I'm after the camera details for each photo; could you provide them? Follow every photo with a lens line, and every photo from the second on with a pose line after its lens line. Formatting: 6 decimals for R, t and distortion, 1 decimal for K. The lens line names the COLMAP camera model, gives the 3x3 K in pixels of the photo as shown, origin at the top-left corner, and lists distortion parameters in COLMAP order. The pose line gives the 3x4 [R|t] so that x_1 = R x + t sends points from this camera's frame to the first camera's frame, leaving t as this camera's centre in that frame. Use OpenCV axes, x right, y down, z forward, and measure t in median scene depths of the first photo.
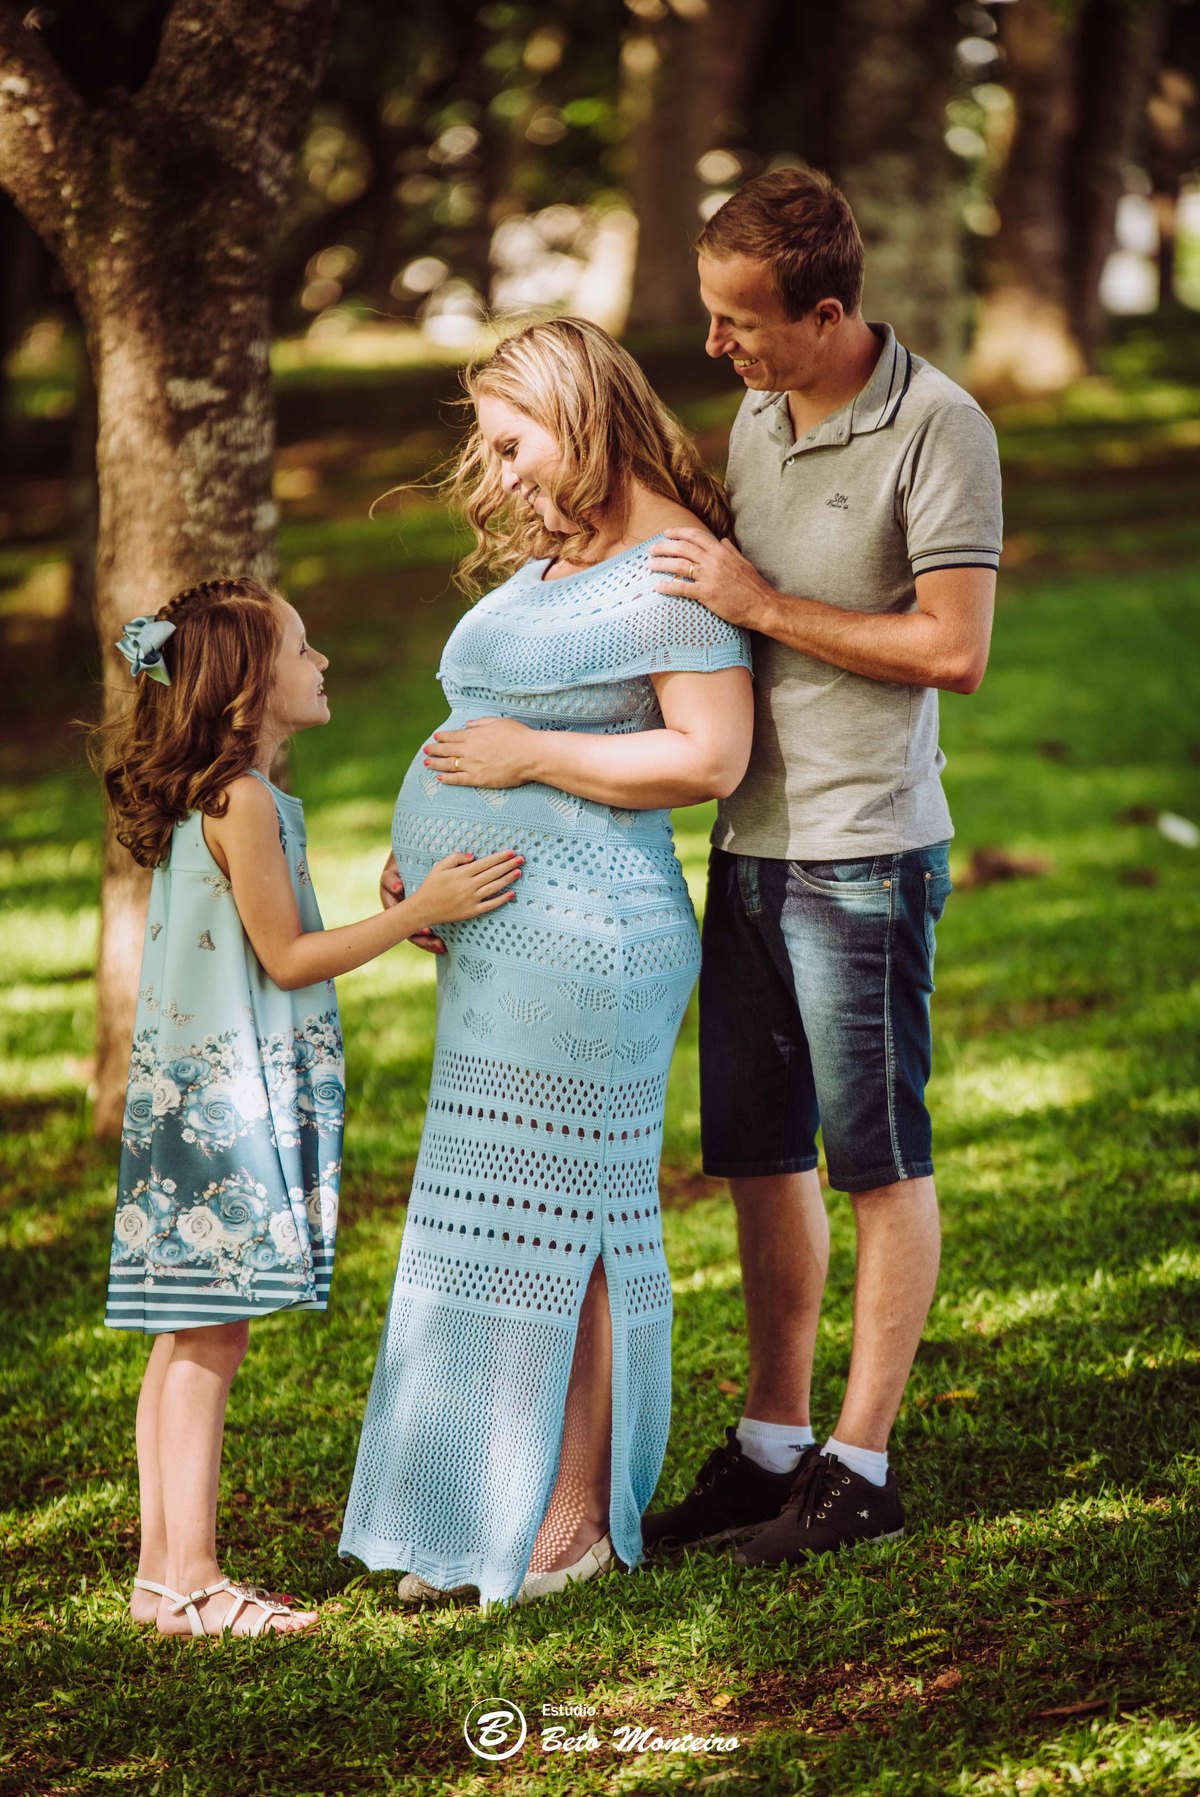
lens RADIAL K [[10192.2, 0, 606.1], [0, 10192.2, 901.8], [0, 0, 1]] dist [2.757071, 0.000000]
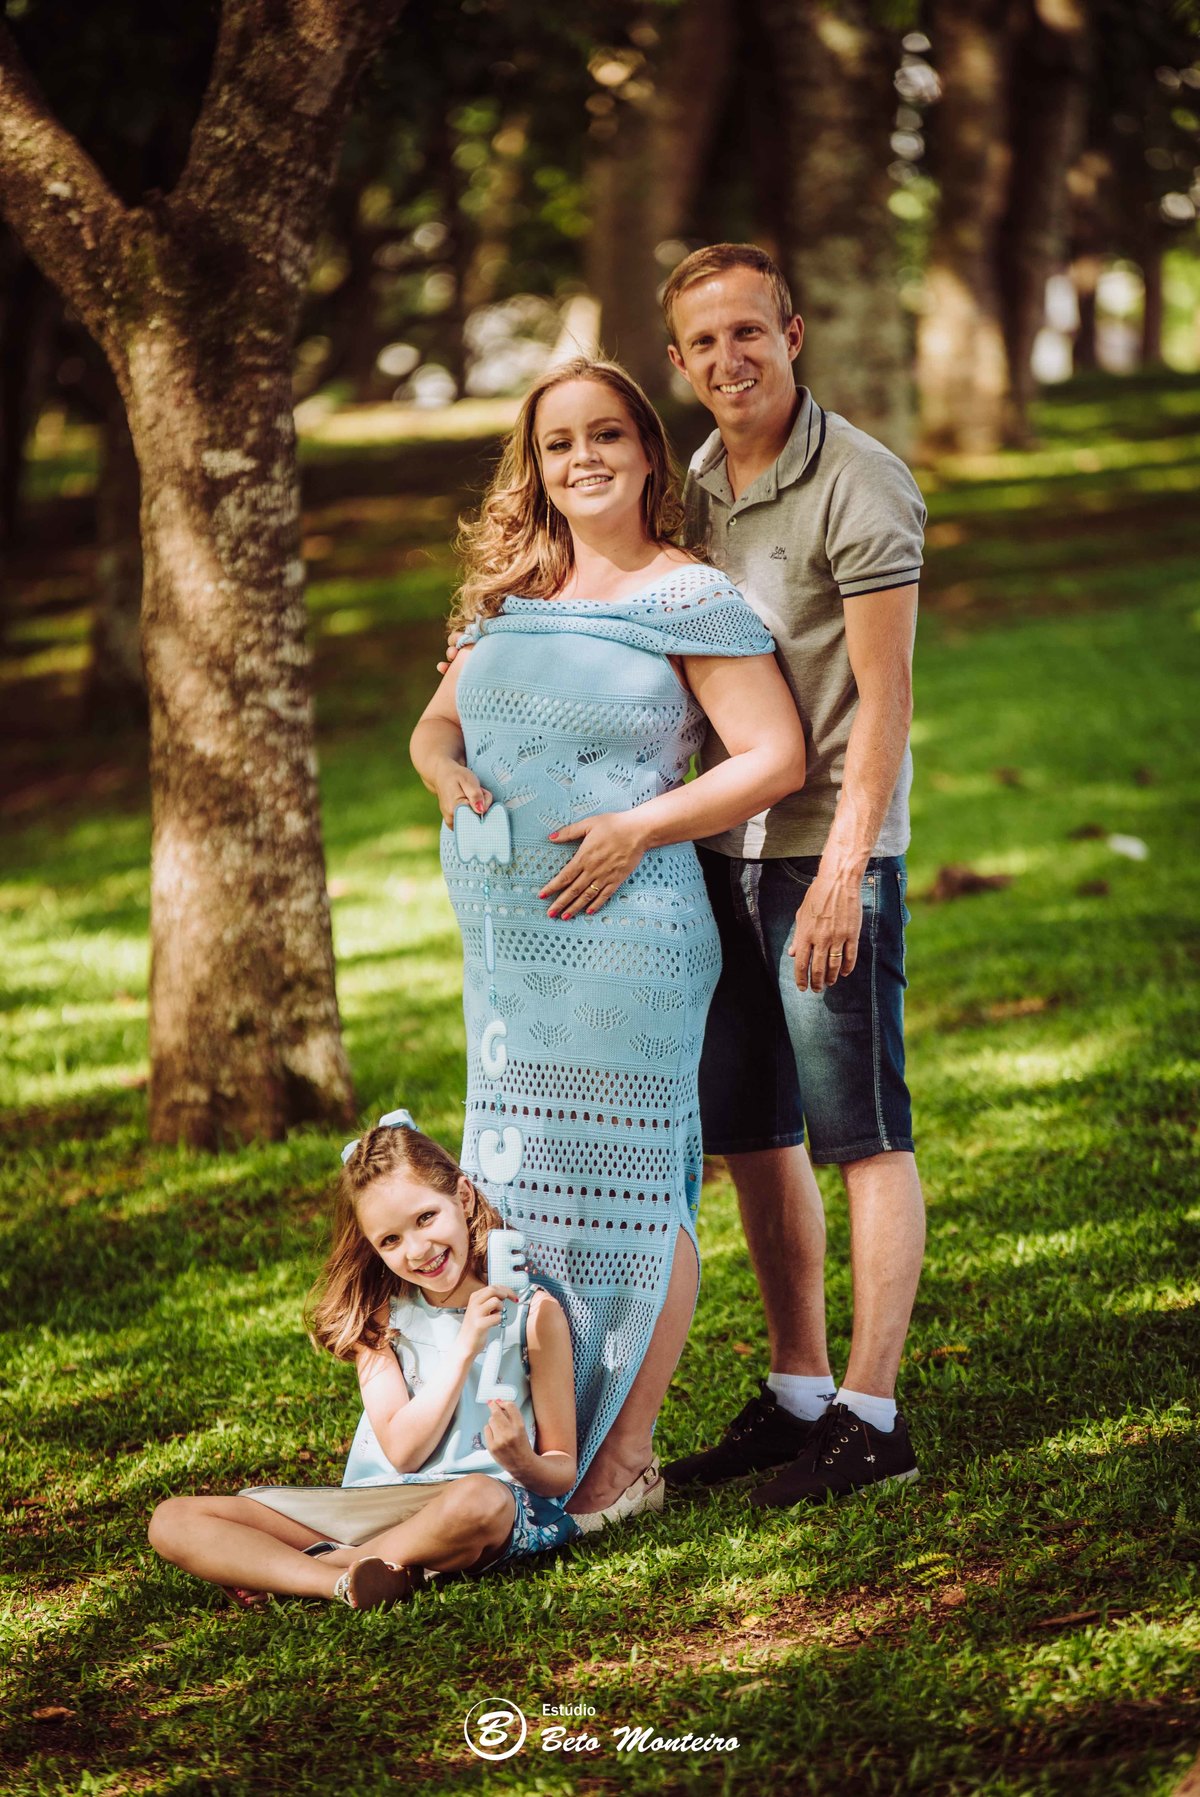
lens RADIAL K [[9503.1, 0, 593.8], [0, 9503.1, 896.1], [0, 0, 1]] dist [2.298024, 0.000000]
pose [[0.999753, -0.022126, 0.001980, -0.004852], [0.022135, 0.999744, -0.004689, 0.003093], [-0.001876, 0.004732, 0.999987, -0.027466]]
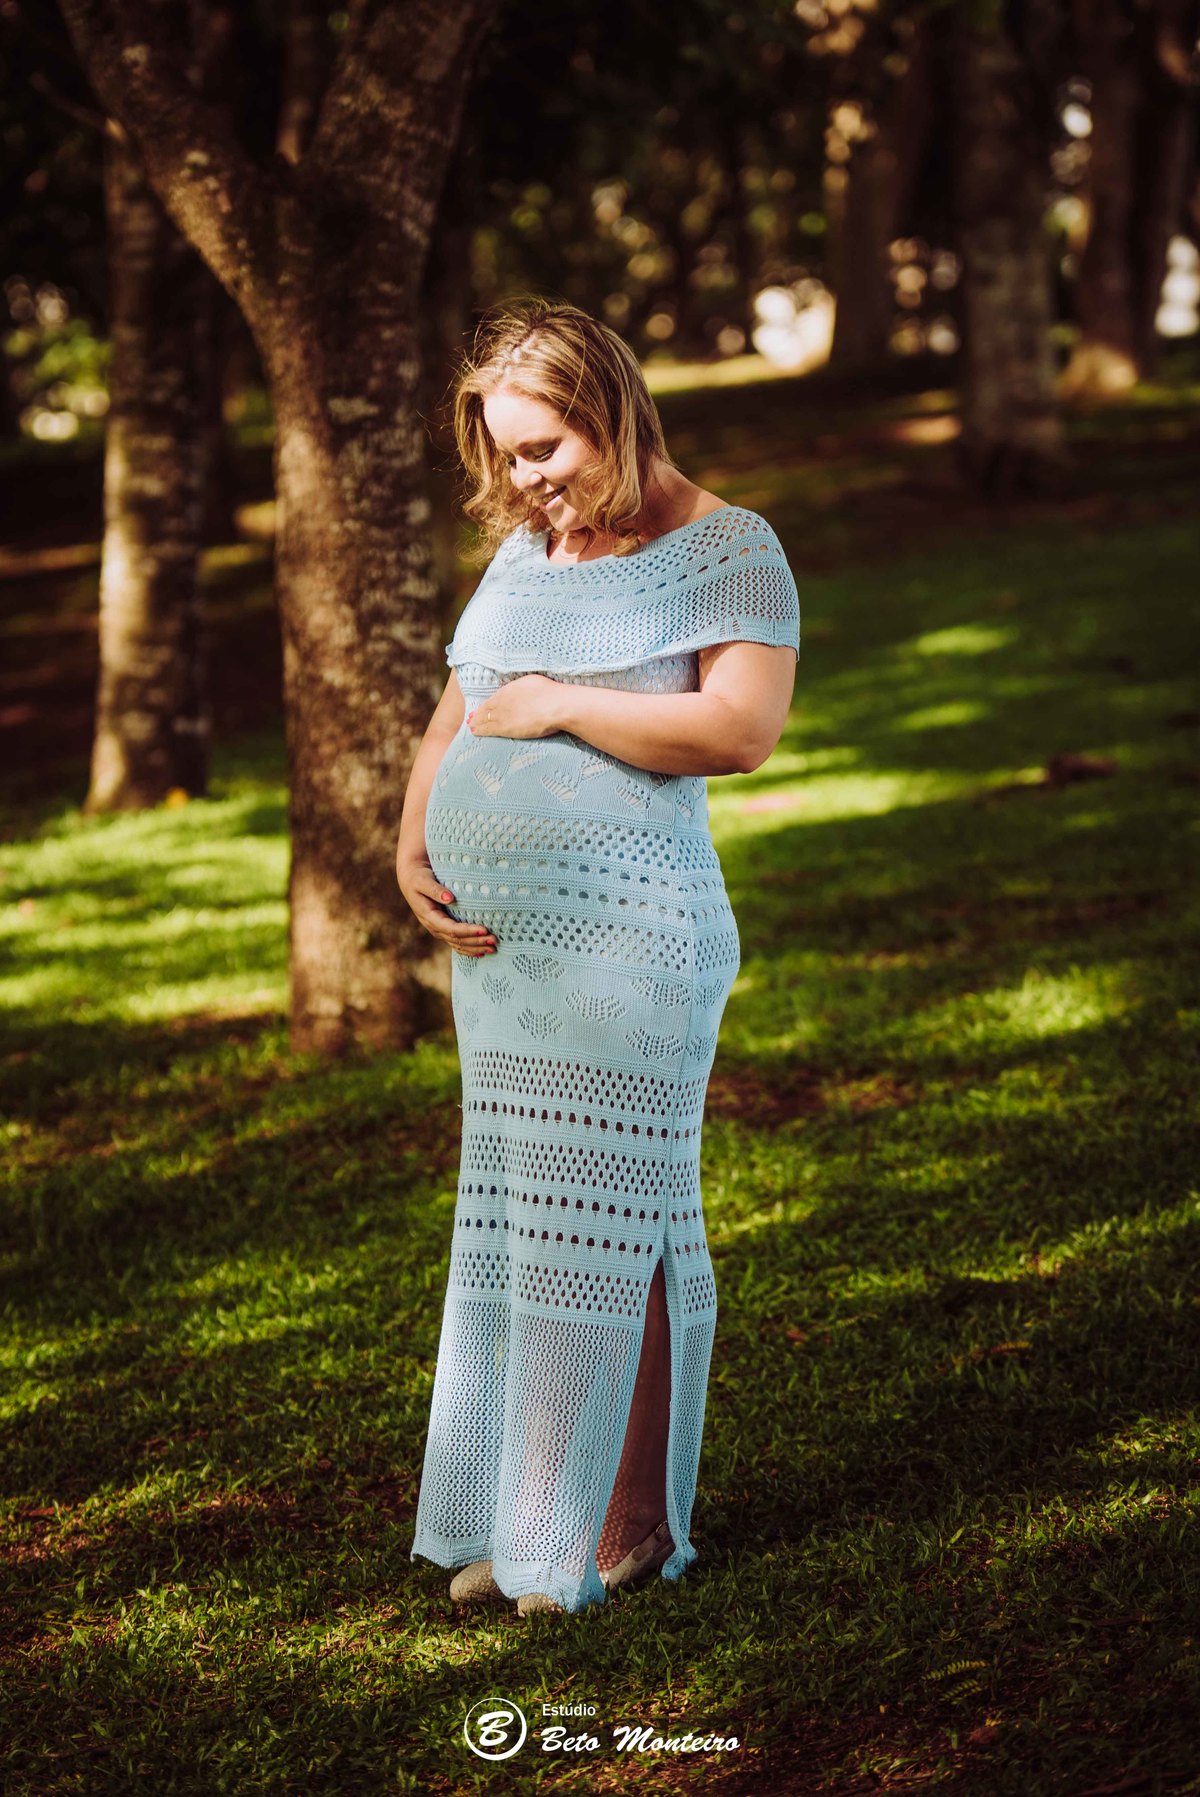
lens RADIAL K [[6572.0, 0, 568.9], [0, 6572.0, 867.5], [0, 0, 1]] dist [0.507124, 0.000000]
pose [[0.998359, -0.034878, -0.045409, 0.020548], [0.035766, 0.999181, 0.018899, -0.013529], [0.044712, -0.020492, 0.998790, 0.320041]]
